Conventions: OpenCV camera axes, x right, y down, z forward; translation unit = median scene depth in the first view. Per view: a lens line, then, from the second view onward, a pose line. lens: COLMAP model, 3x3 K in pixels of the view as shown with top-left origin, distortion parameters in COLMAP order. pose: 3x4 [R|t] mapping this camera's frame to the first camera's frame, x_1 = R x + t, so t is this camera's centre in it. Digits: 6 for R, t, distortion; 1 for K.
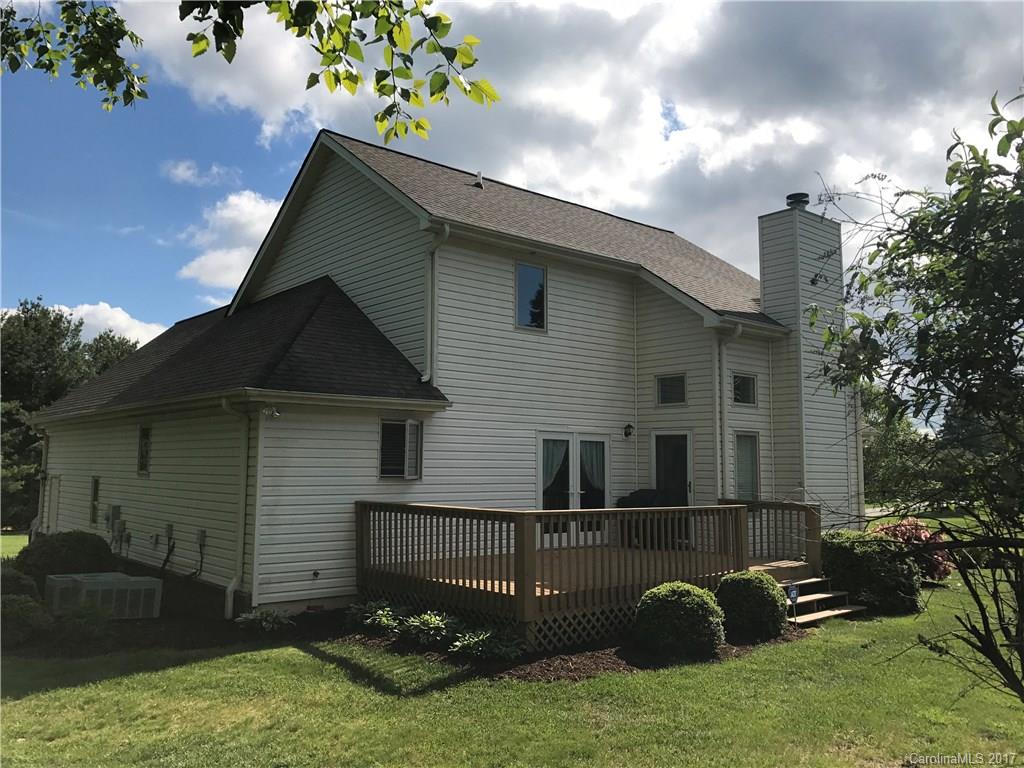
lens RADIAL K [[842.1, 0, 476.0], [0, 842.1, 371.5], [0, 0, 1]] dist [0.098877, -0.337961]
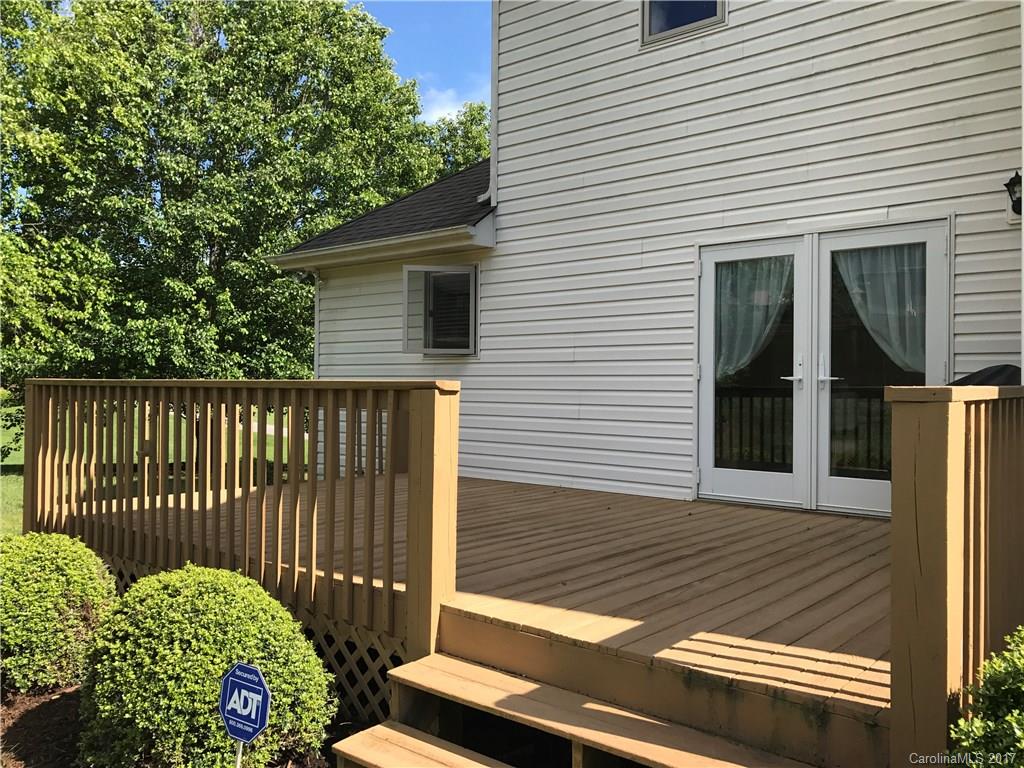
lens RADIAL K [[829.0, 0, 512.0], [0, 829.0, 384.0], [0, 0, 1]] dist [0.009119, 0.000737]
pose [[0.192894, -0.016307, -0.981084, 0.494021], [0.099083, 0.995075, 0.002941, 0.132834], [0.976204, -0.097776, 0.193559, 0.798333]]
